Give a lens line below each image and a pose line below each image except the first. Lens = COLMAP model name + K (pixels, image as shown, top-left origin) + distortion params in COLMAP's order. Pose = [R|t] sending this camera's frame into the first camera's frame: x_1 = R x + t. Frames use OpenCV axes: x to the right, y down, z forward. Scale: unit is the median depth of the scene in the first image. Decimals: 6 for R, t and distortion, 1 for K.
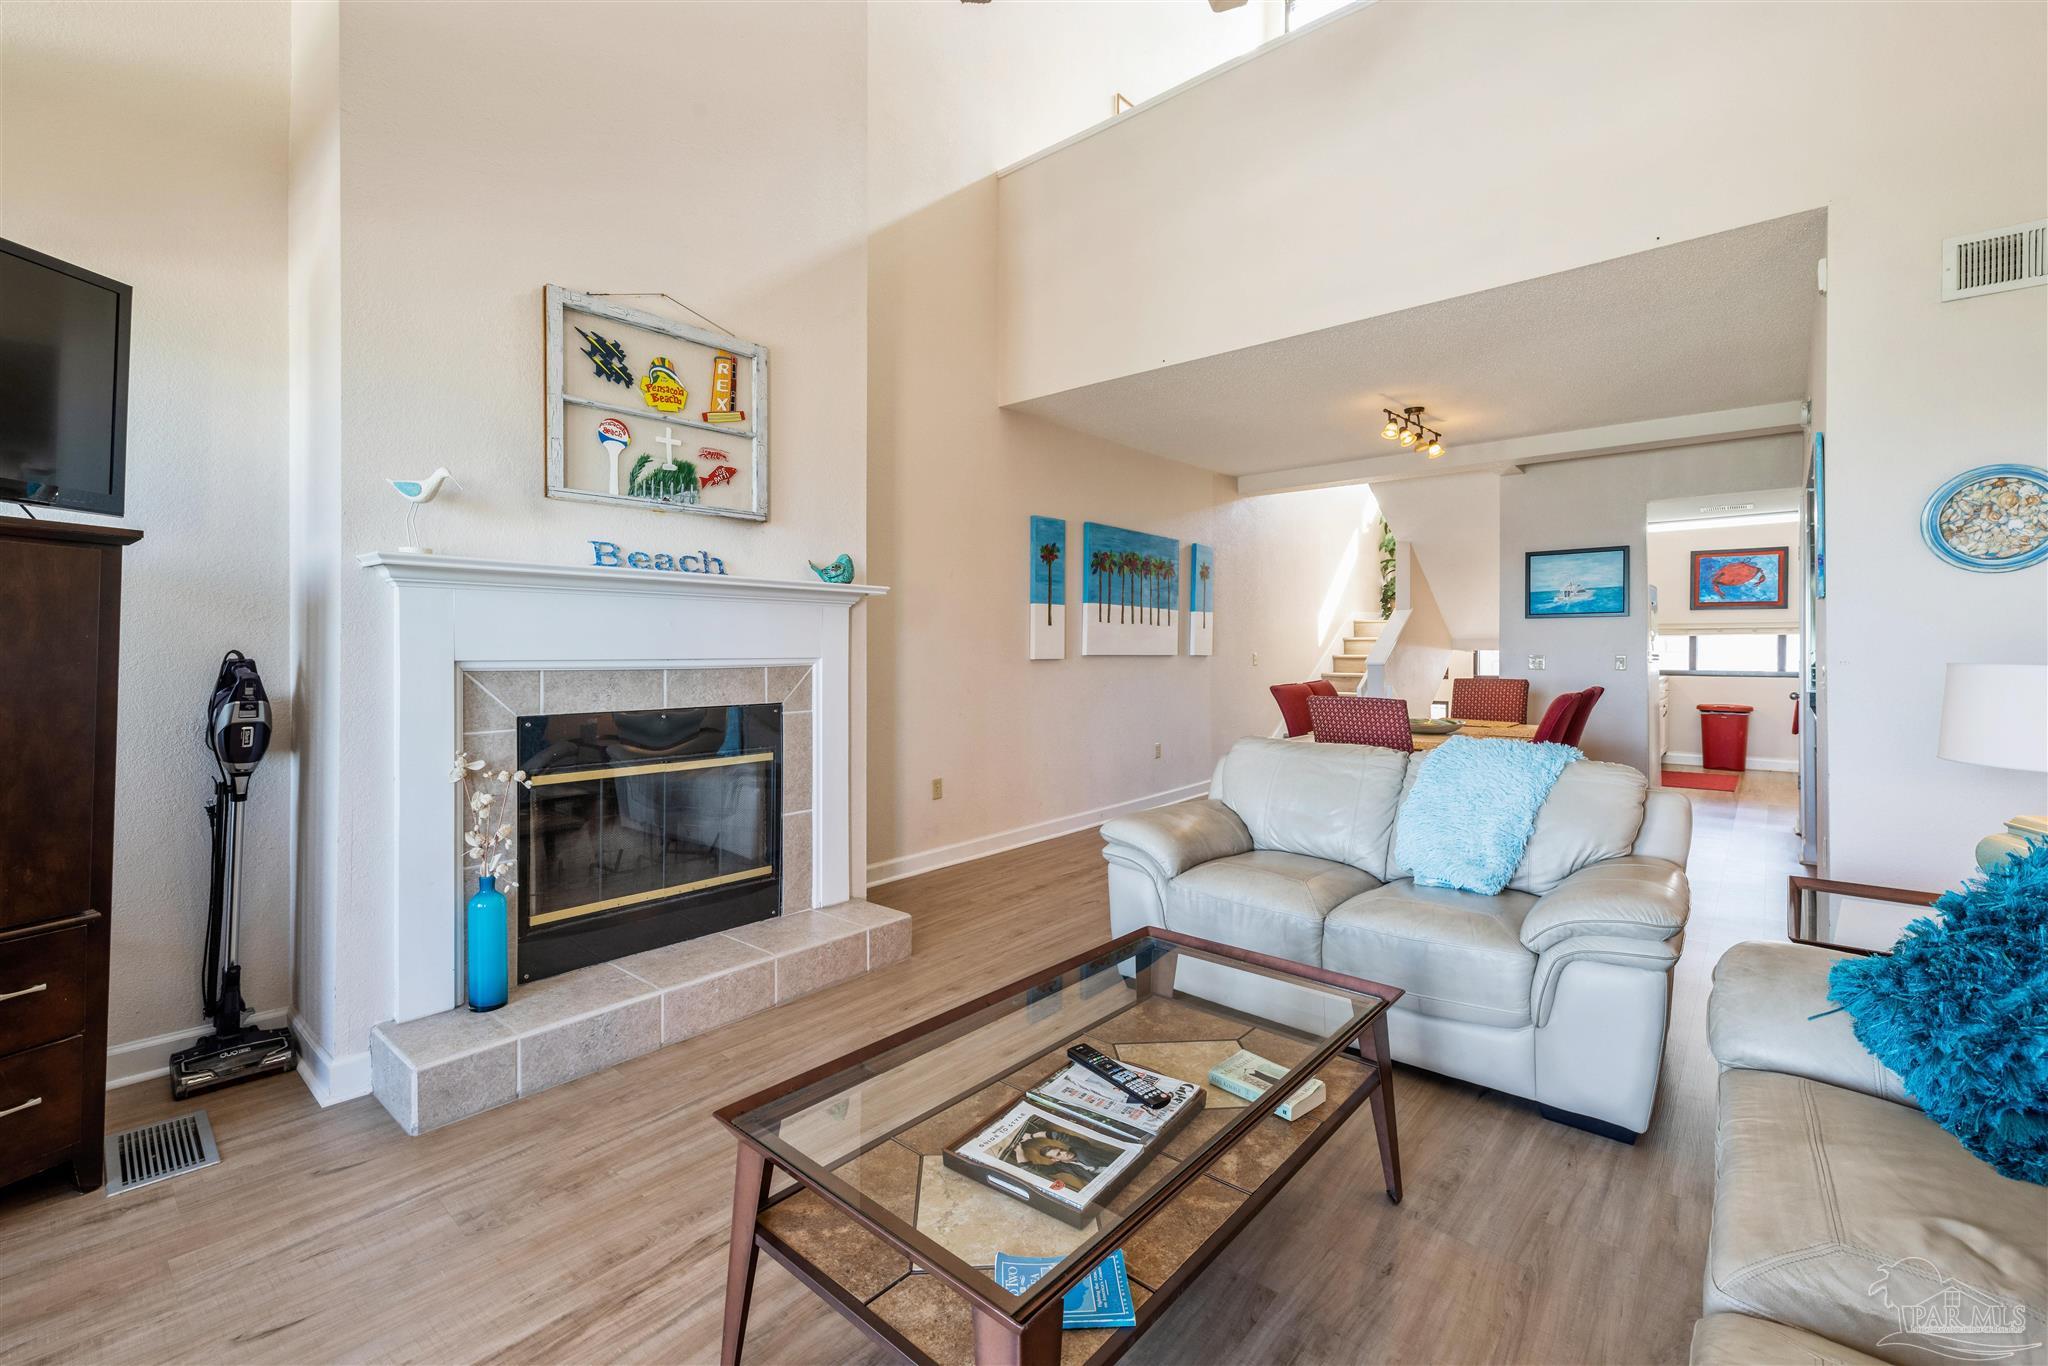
lens RADIAL K [[869.3, 0, 1027.0], [0, 869.3, 646.4], [0, 0, 1]] dist [-0.000691, 0.000720]
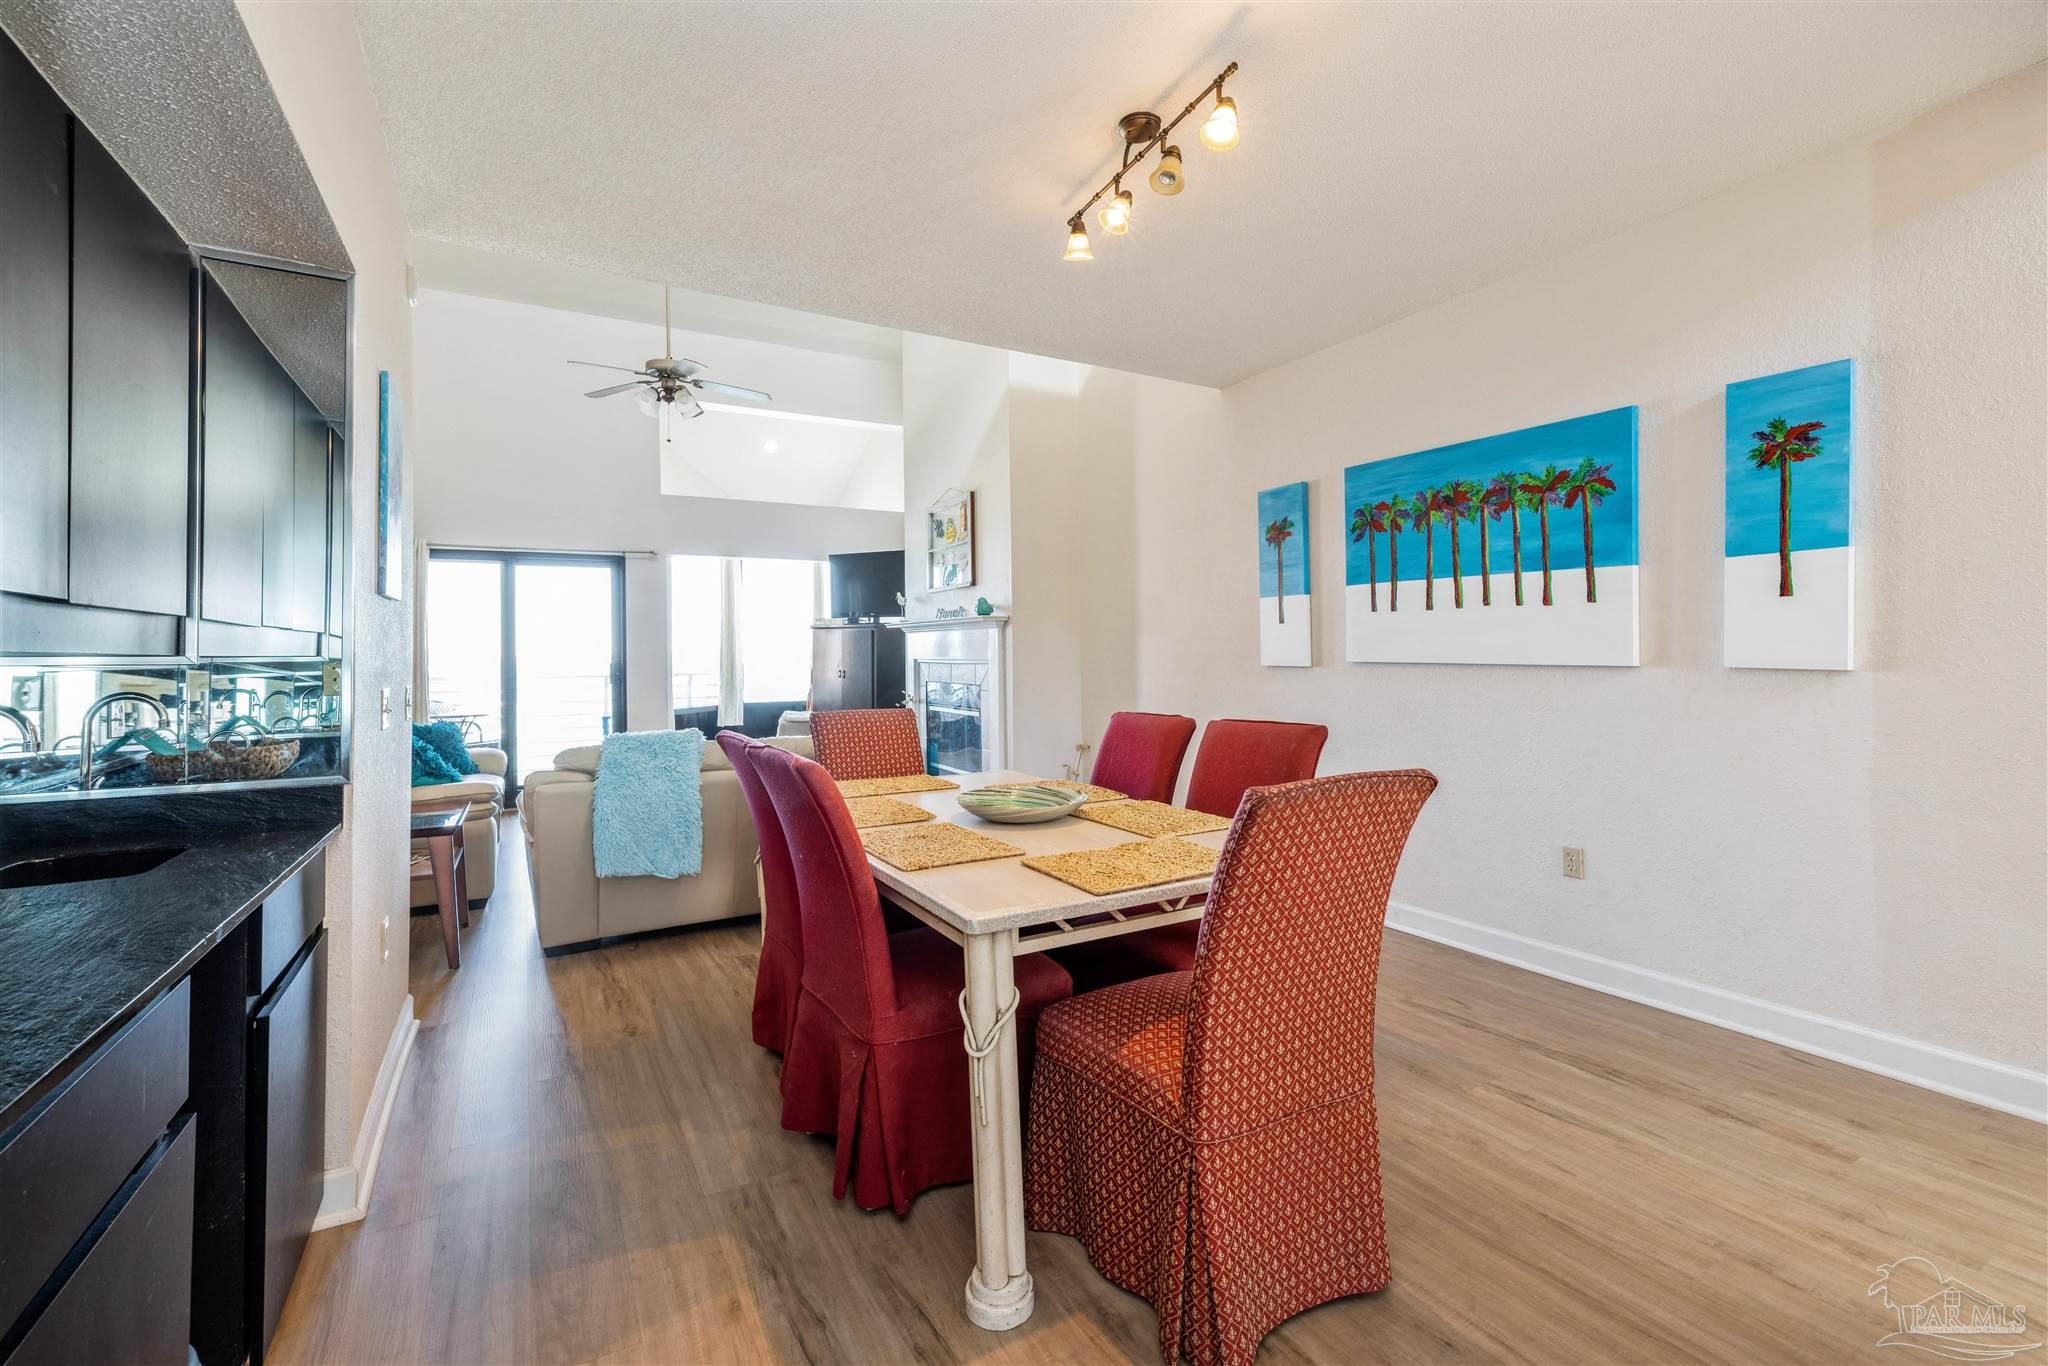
lens RADIAL K [[876.8, 0, 1017.6], [0, 876.8, 651.9], [0, 0, 1]] dist [0.001230, 0.000095]
pose [[-0.340470, 0.002888, -0.940251, 1.523200], [0.012014, 0.999927, -0.001279, -0.000218], [0.940179, -0.011732, -0.340480, 1.859852]]
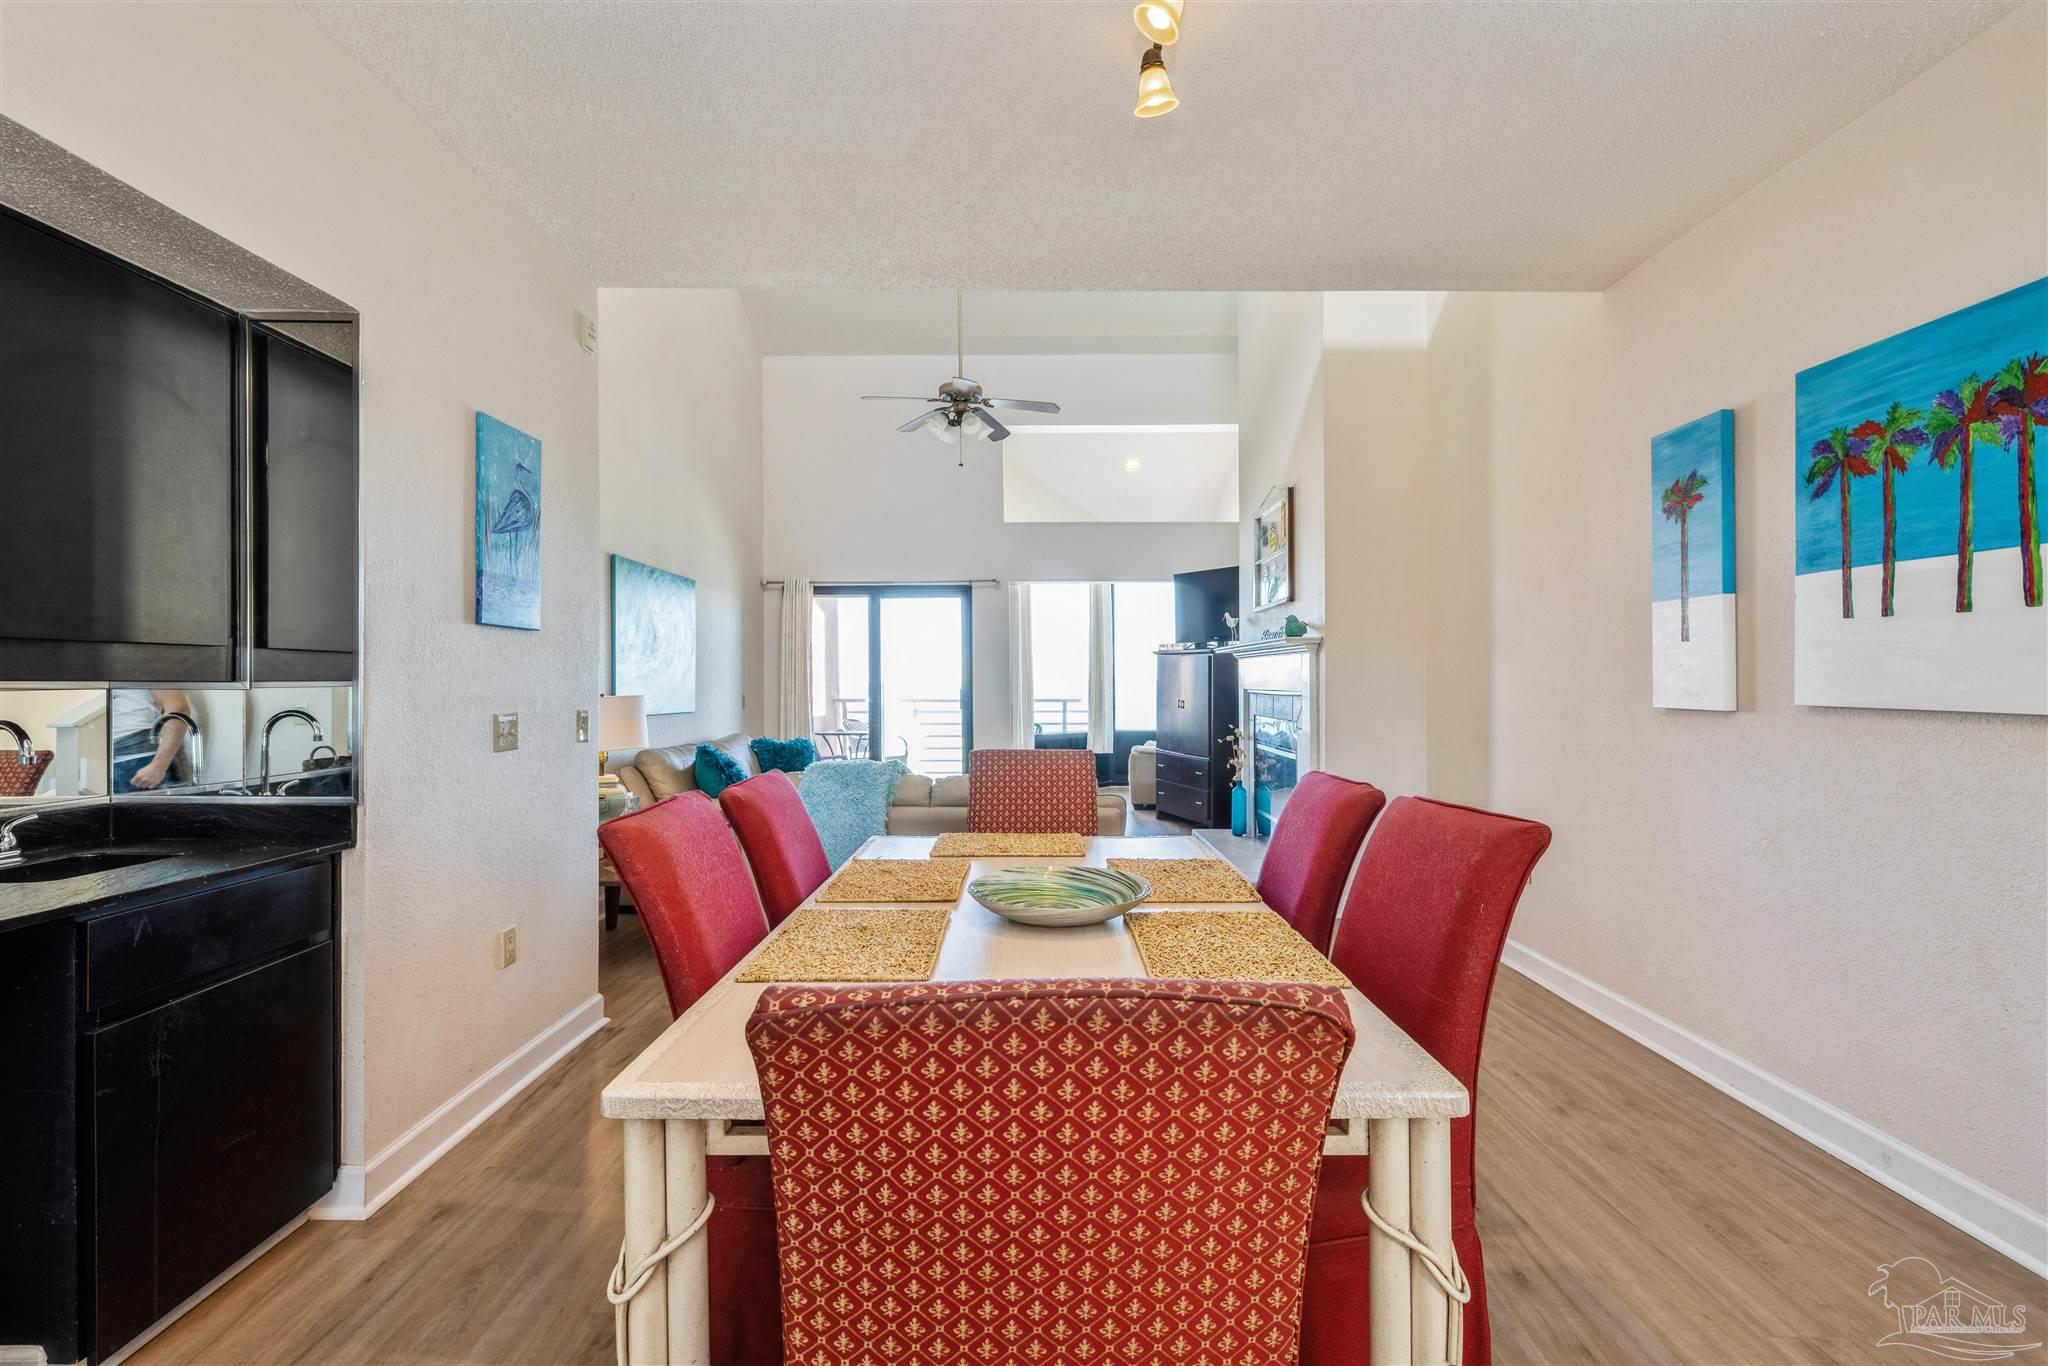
lens RADIAL K [[877.5, 0, 1023.9], [0, 877.5, 689.2], [0, 0, 1]] dist [-0.000326, 0.000237]
pose [[-0.760915, 0.006911, -0.648814, 1.136471], [0.002651, 0.999968, 0.007543, -0.003030], [0.648846, 0.004020, -0.760909, 2.021629]]
